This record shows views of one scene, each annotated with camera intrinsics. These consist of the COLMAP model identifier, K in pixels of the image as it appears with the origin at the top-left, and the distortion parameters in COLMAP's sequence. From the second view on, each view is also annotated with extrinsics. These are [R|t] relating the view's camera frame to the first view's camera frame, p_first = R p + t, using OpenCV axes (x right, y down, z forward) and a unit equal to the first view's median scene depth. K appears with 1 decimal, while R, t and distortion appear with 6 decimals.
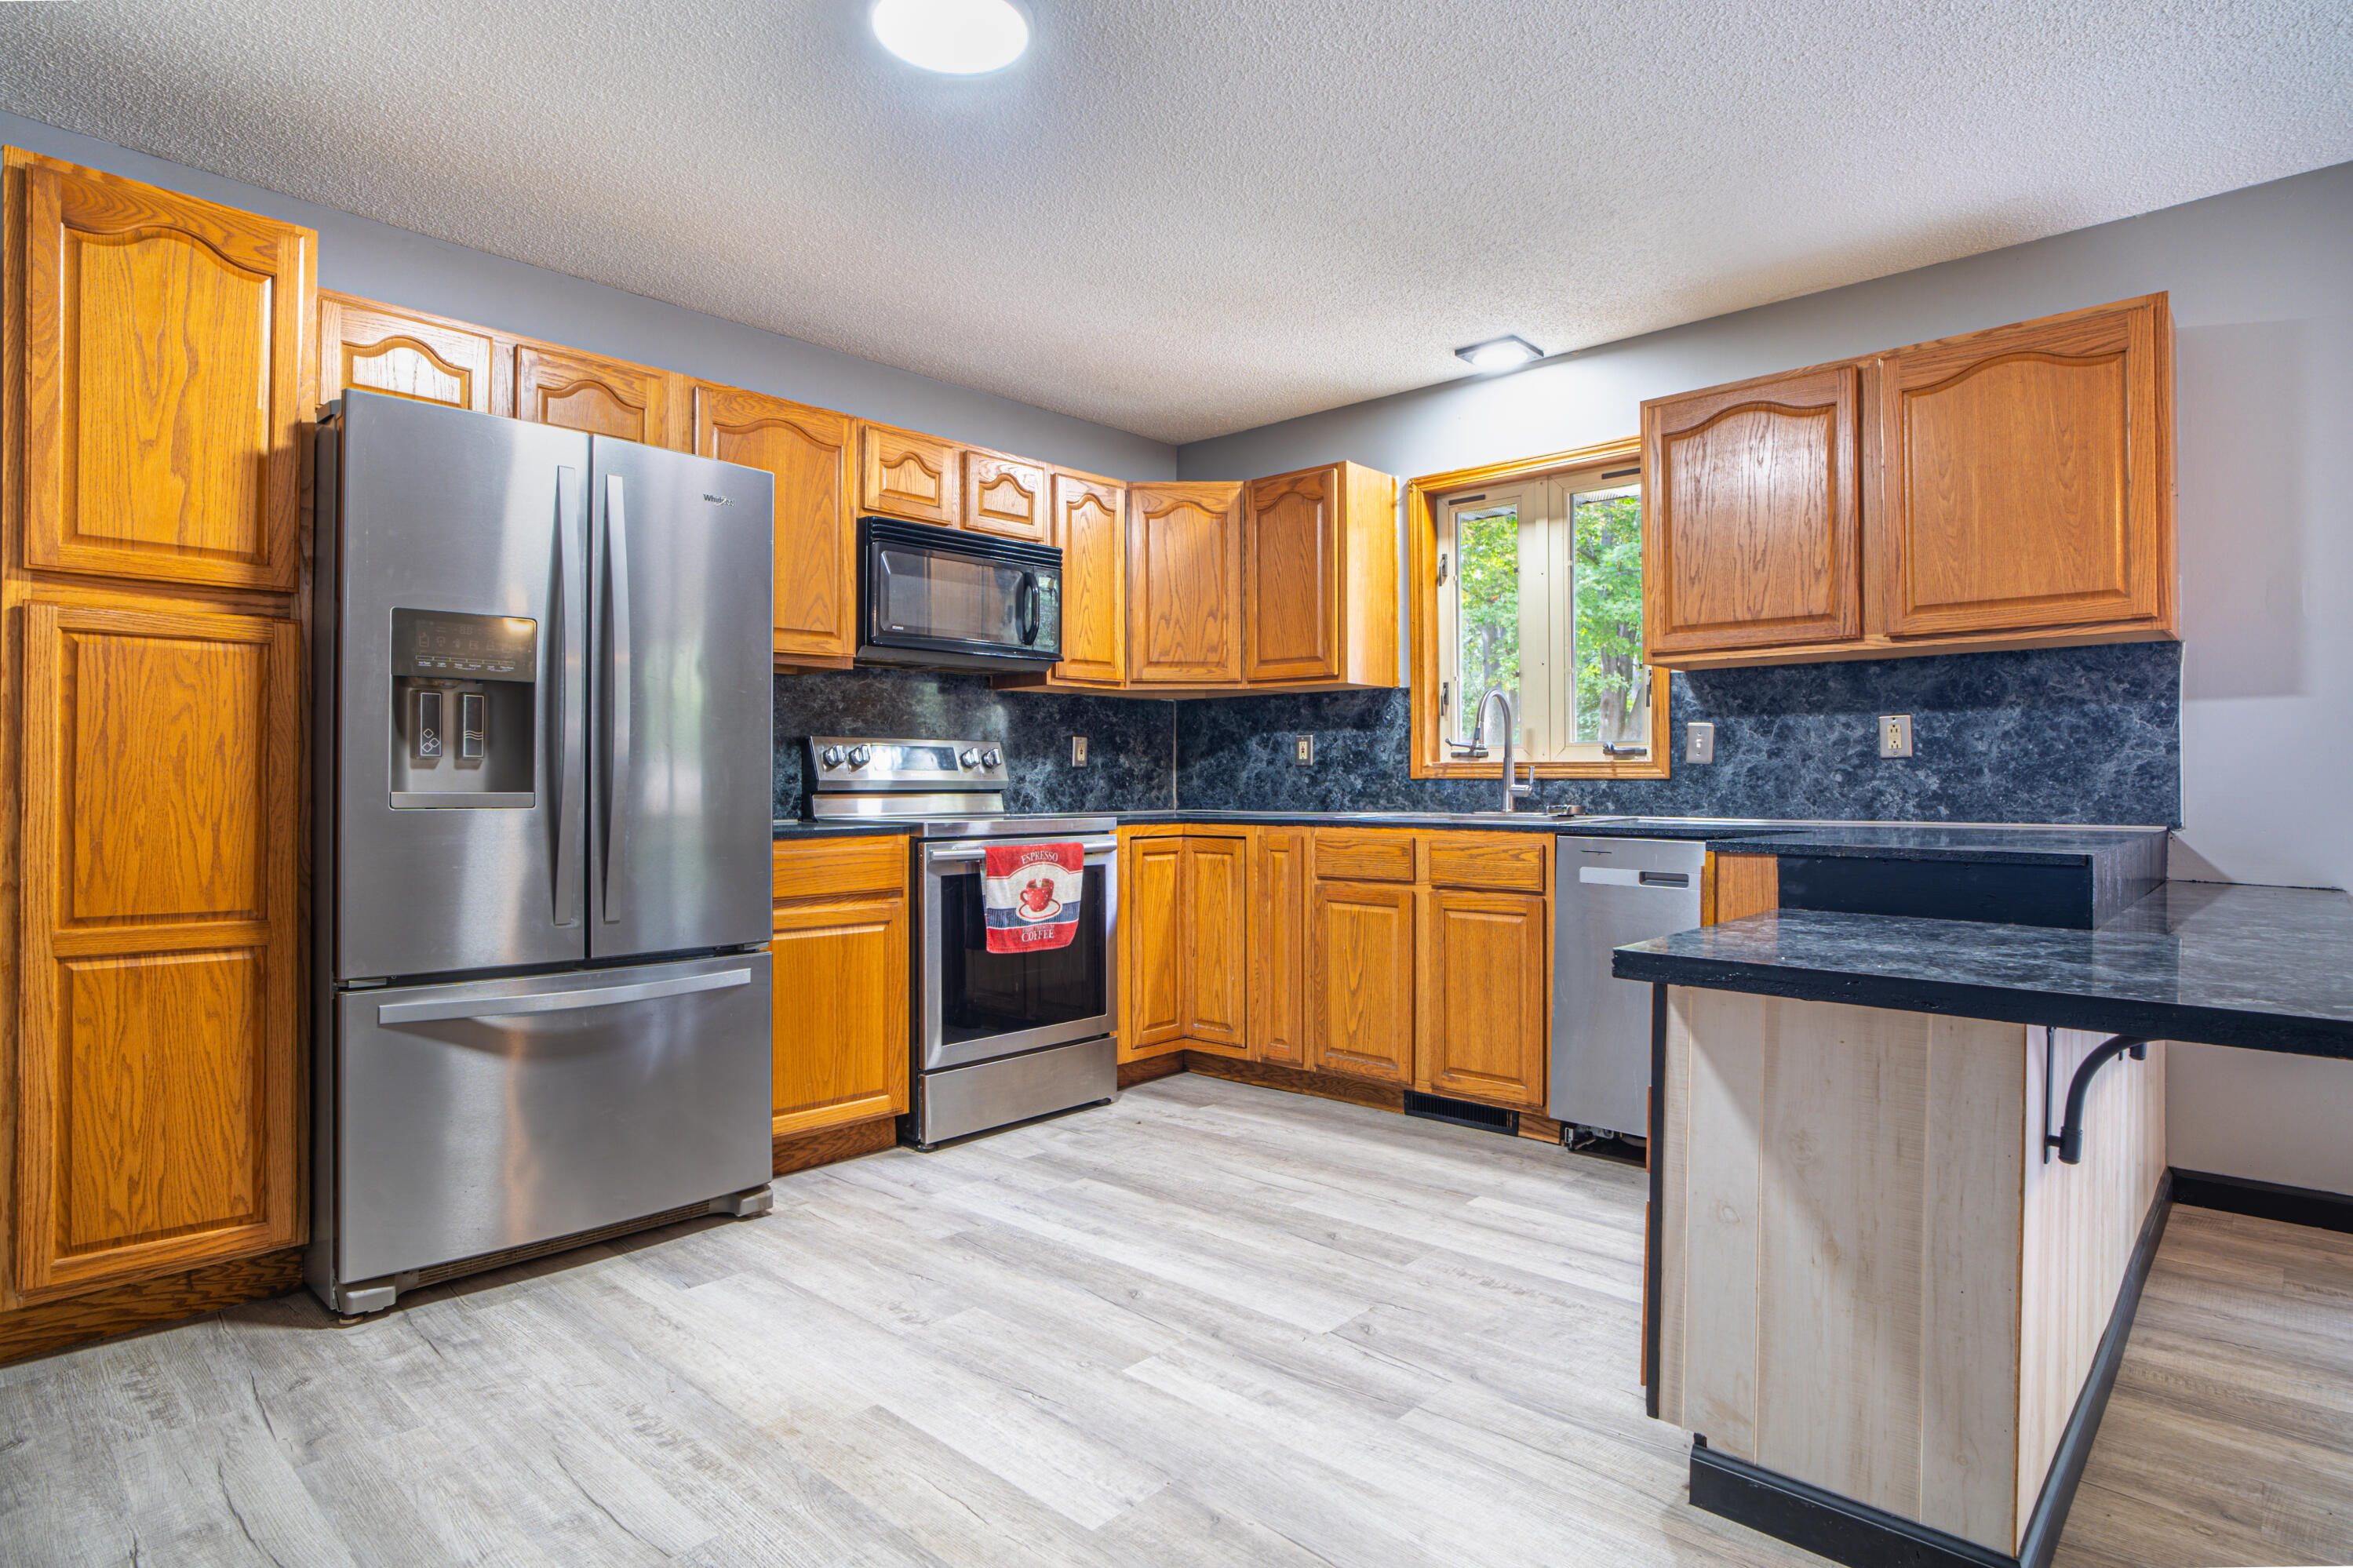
lens RADIAL K [[1214.8, 0, 1200.9], [0, 1214.8, 779.8], [0, 0, 1]] dist [-0.046579, 0.010238]
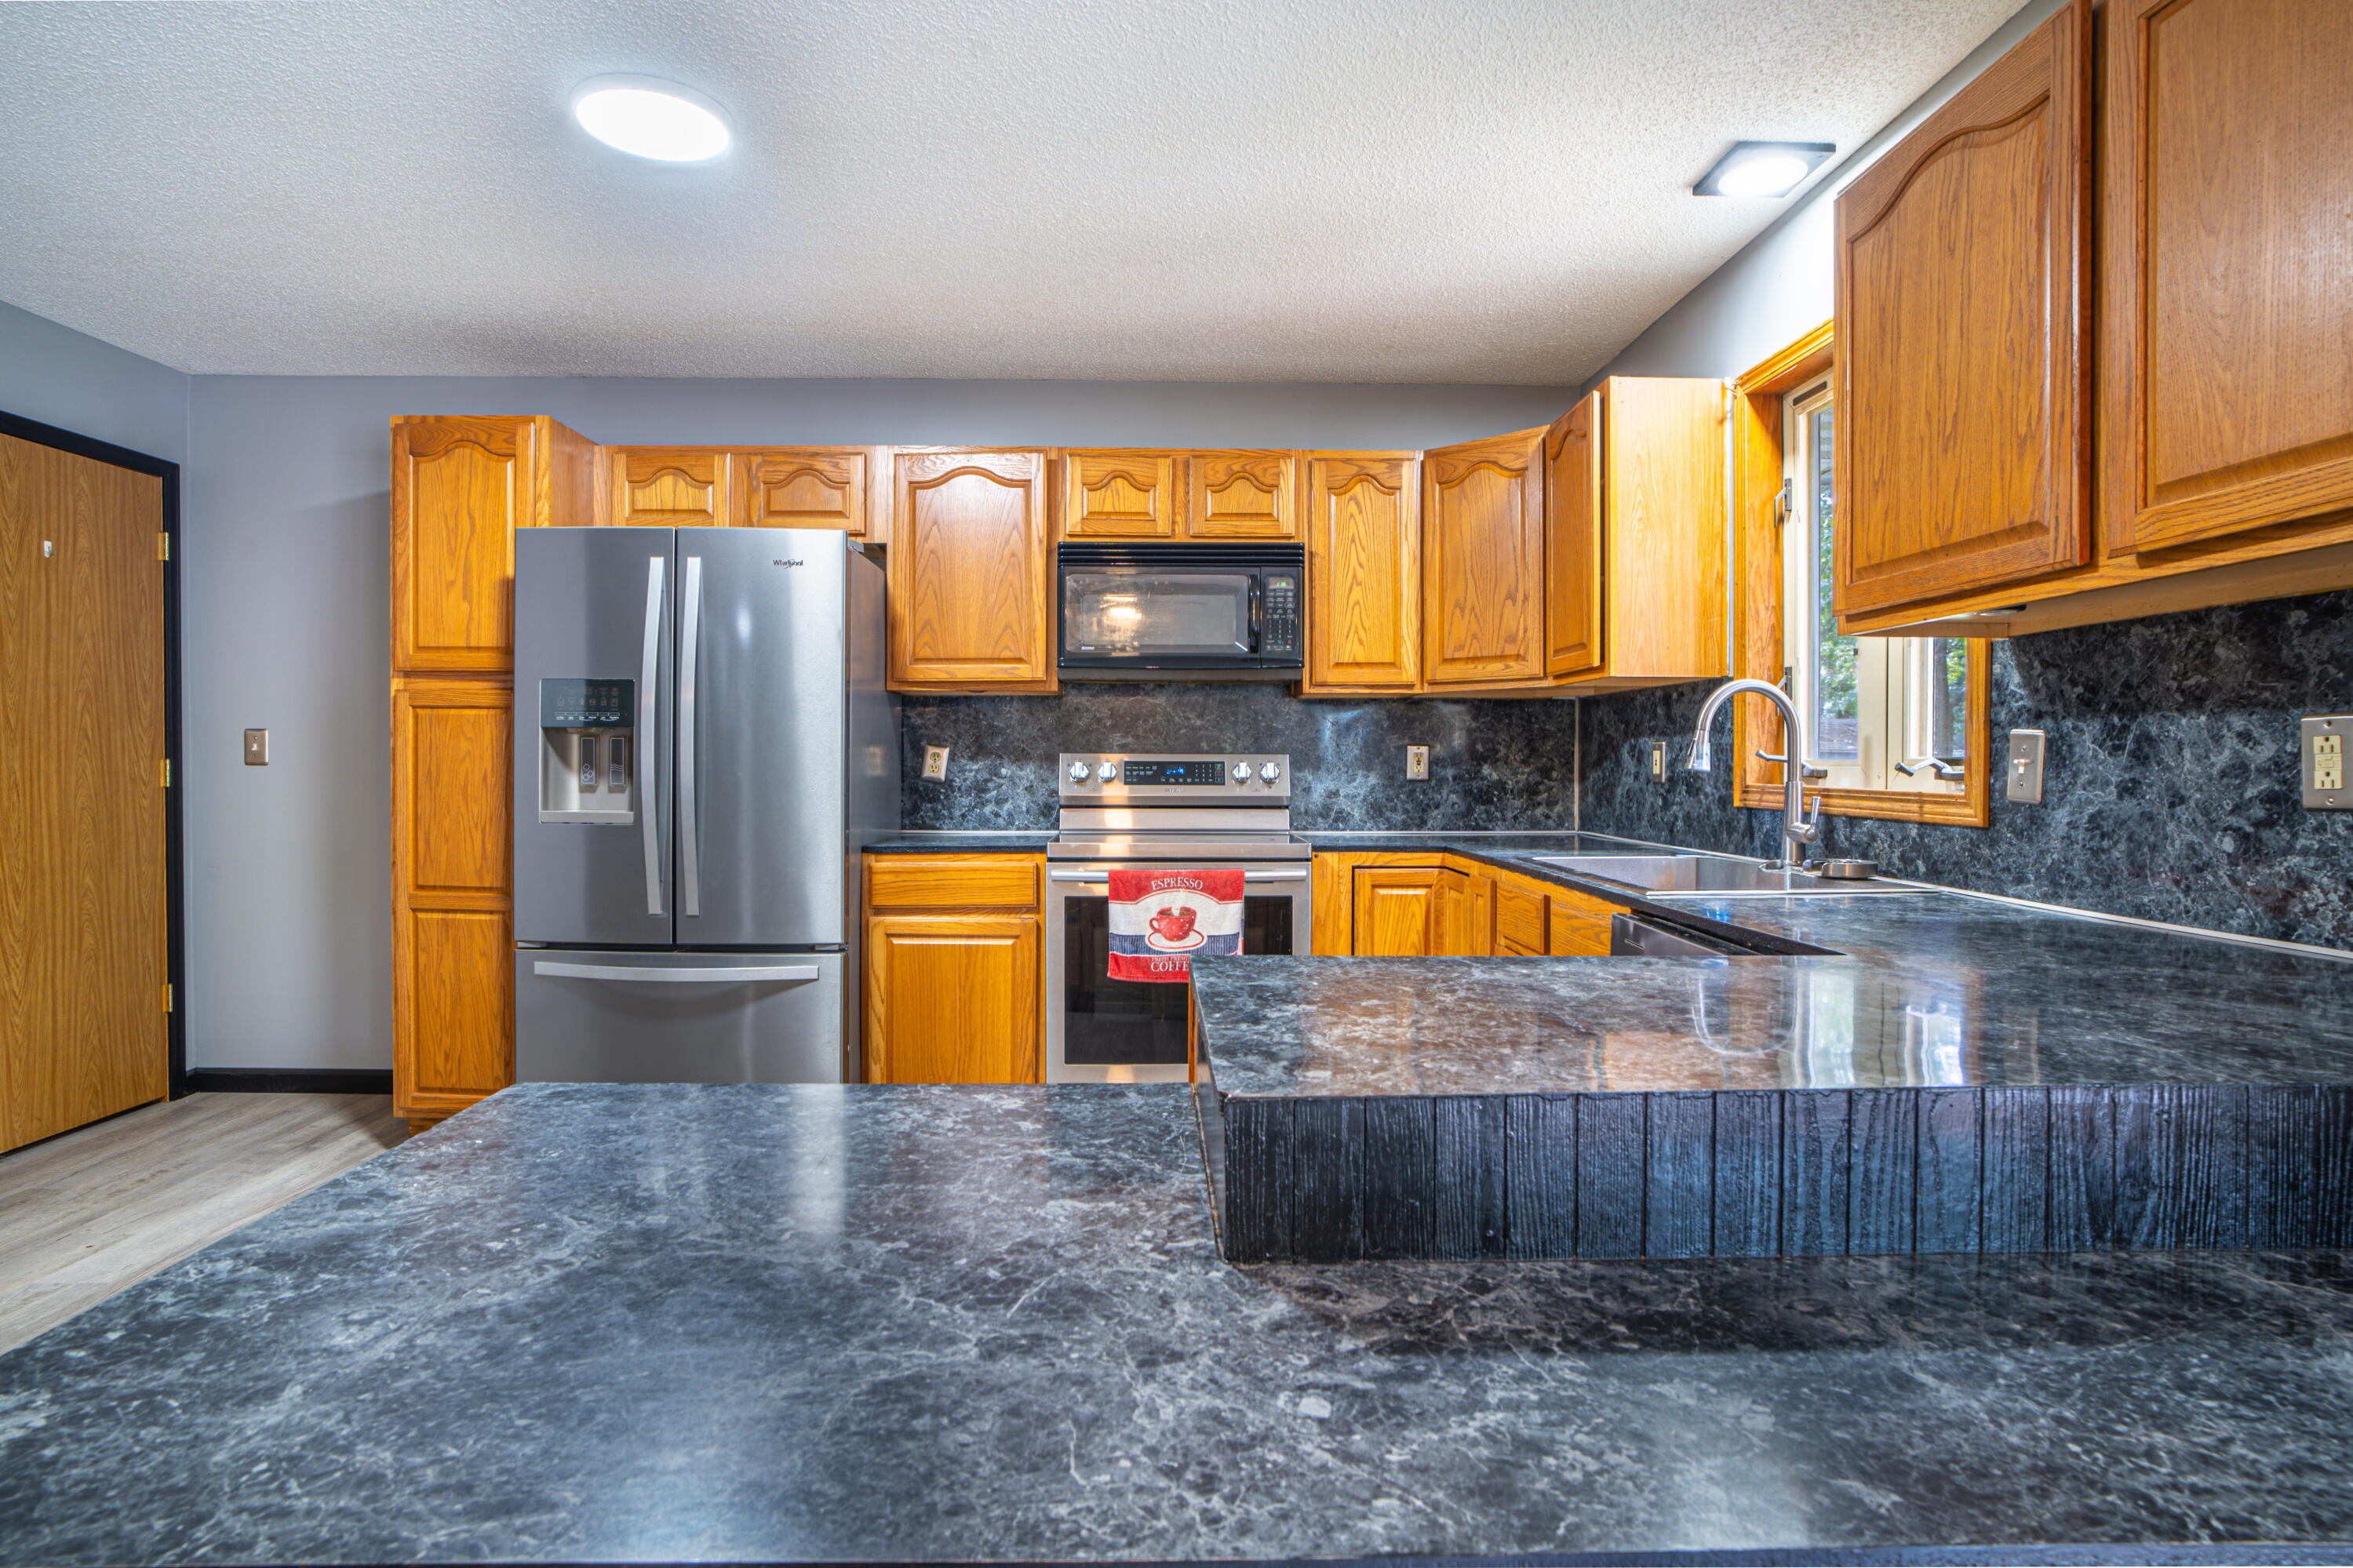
lens RADIAL K [[1214.8, 0, 1184.5], [0, 1214.8, 781.0], [0, 0, 1]] dist [-0.046579, 0.010238]
pose [[0.702176, 0.014324, -0.711859, 0.544157], [-0.002741, 0.999845, 0.017416, -0.032680], [0.711998, -0.010278, 0.702106, 0.345003]]
